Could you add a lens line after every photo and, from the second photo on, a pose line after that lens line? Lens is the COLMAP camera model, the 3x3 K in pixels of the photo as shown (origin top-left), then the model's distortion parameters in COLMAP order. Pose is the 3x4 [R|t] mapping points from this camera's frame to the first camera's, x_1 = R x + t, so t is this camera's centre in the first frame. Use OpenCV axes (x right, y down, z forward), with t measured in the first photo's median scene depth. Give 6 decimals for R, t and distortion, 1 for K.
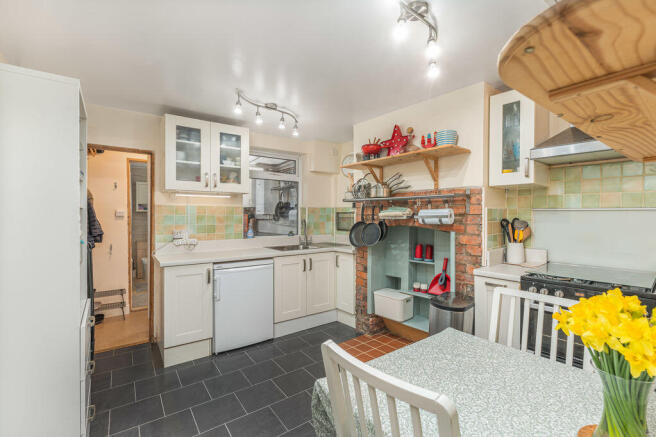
lens RADIAL K [[305.9, 0, 329.7], [0, 305.9, 217.2], [0, 0, 1]] dist [0.000561, -0.001043]
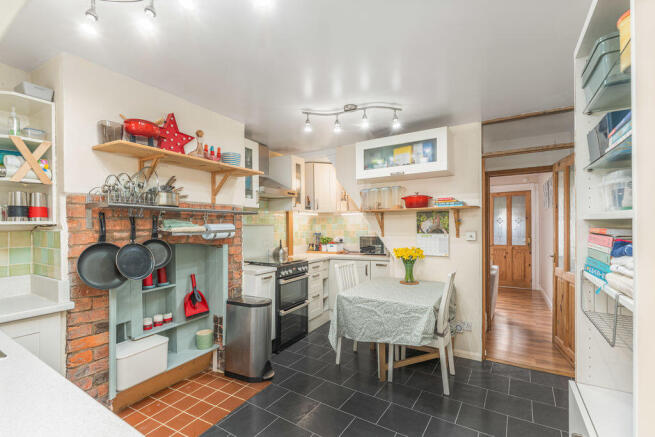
lens RADIAL K [[305.4, 0, 327.0], [0, 305.4, 231.3], [0, 0, 1]] dist [0.000561, -0.001043]
pose [[-0.392484, -0.010600, 0.919698, -0.653633], [0.018373, 0.999644, 0.019362, -0.012661], [-0.919575, 0.024497, -0.392149, 0.961931]]
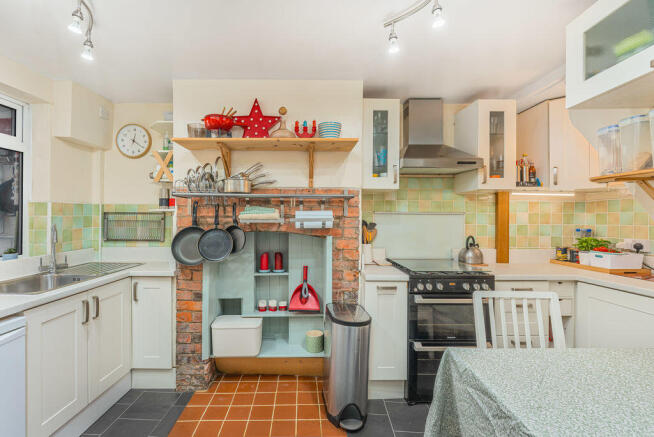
lens RADIAL K [[305.0, 0, 322.4], [0, 305.0, 219.2], [0, 0, 1]] dist [0.000561, -0.001043]
pose [[0.616380, -0.001817, 0.787447, -0.281060], [0.001172, 0.999998, 0.001390, -0.003466], [-0.787448, 0.000066, 0.616381, 0.407597]]
